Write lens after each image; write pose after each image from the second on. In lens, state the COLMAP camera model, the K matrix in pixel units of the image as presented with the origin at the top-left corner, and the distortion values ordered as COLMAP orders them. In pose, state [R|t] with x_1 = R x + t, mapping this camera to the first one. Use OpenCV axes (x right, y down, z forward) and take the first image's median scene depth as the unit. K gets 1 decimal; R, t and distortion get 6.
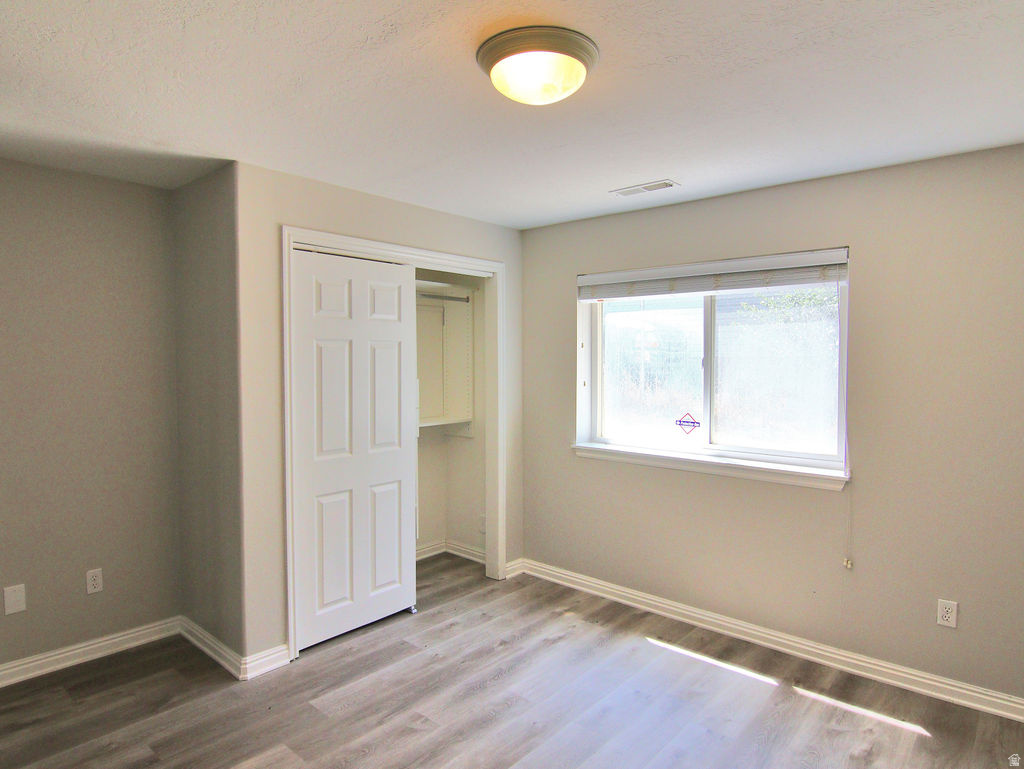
lens RADIAL K [[609.7, 0, 516.2], [0, 609.7, 382.9], [0, 0, 1]] dist [0.000636, -0.003162]
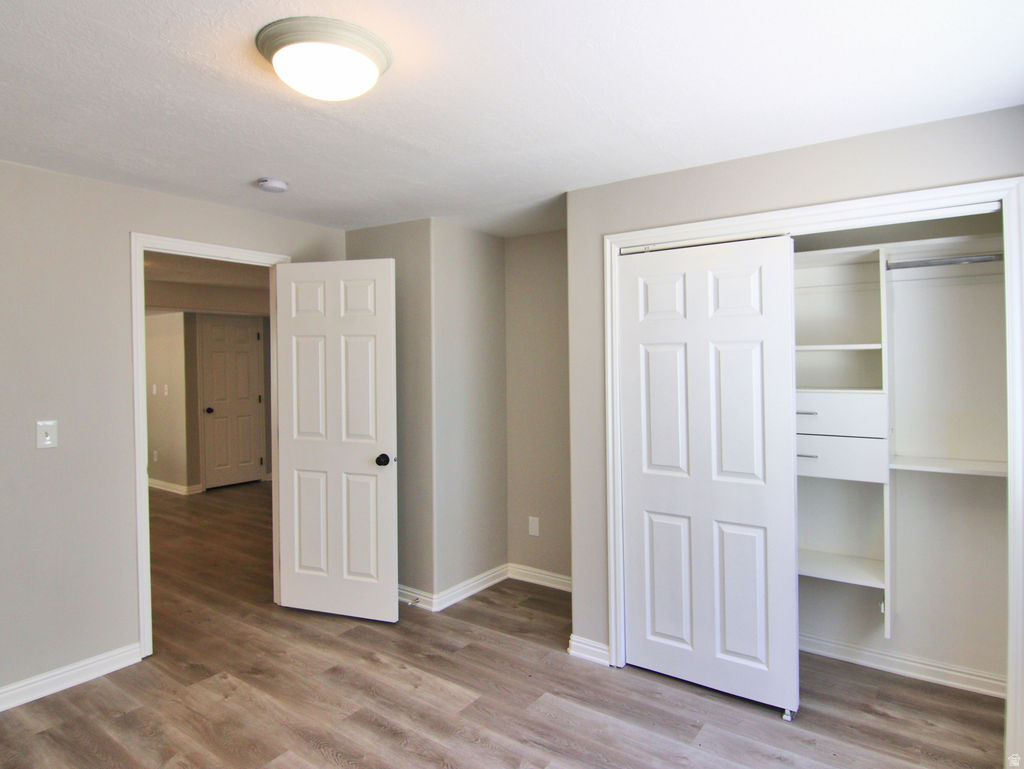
lens RADIAL K [[609.7, 0, 516.2], [0, 609.7, 382.9], [0, 0, 1]] dist [0.000636, -0.003162]
pose [[0.098785, 0.019448, -0.994919, 0.612521], [-0.031095, 0.999381, 0.016447, -0.022149], [0.994623, 0.029313, 0.099328, 0.737005]]
